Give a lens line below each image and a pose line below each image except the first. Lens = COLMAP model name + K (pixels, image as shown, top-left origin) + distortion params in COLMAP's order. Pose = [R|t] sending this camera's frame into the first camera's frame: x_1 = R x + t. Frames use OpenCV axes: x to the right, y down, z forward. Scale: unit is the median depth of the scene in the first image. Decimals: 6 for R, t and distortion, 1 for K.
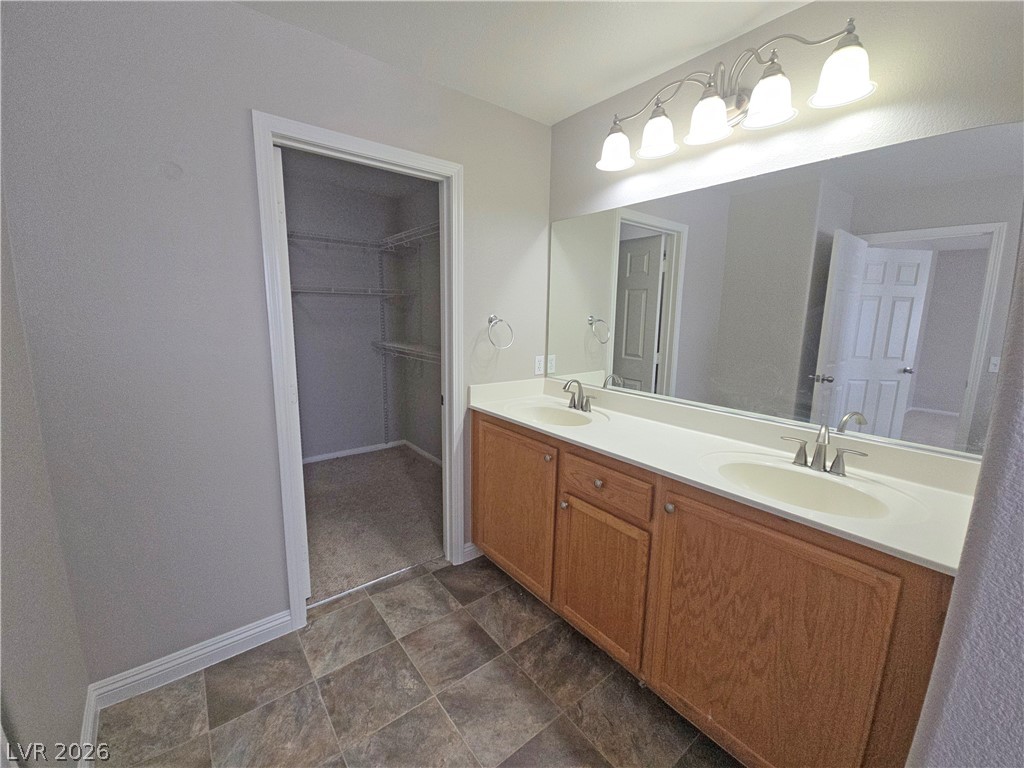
lens RADIAL K [[424.9, 0, 514.6], [0, 424.9, 381.1], [0, 0, 1]] dist [0.009728, -0.005054]
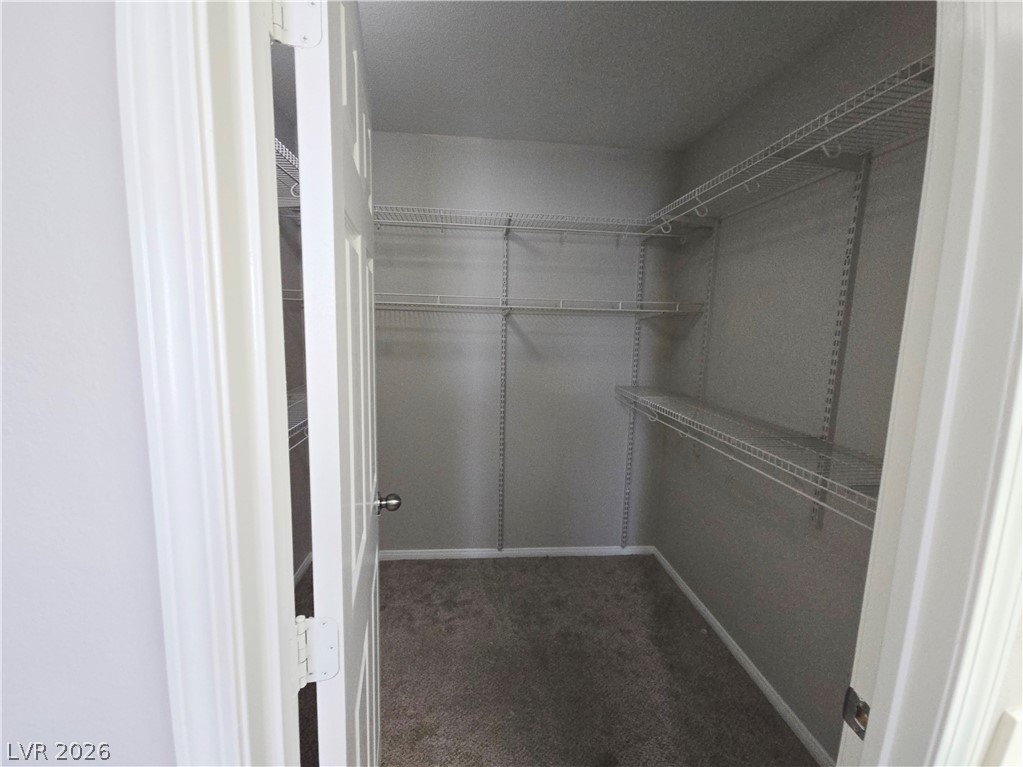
lens RADIAL K [[424.5, 0, 509.5], [0, 424.5, 382.1], [0, 0, 1]] dist [0.009728, -0.005054]
pose [[0.840829, 0.079435, -0.535440, -0.135794], [-0.098048, 0.995162, -0.006332, -0.080842], [0.532347, 0.057823, 0.844549, 0.396313]]
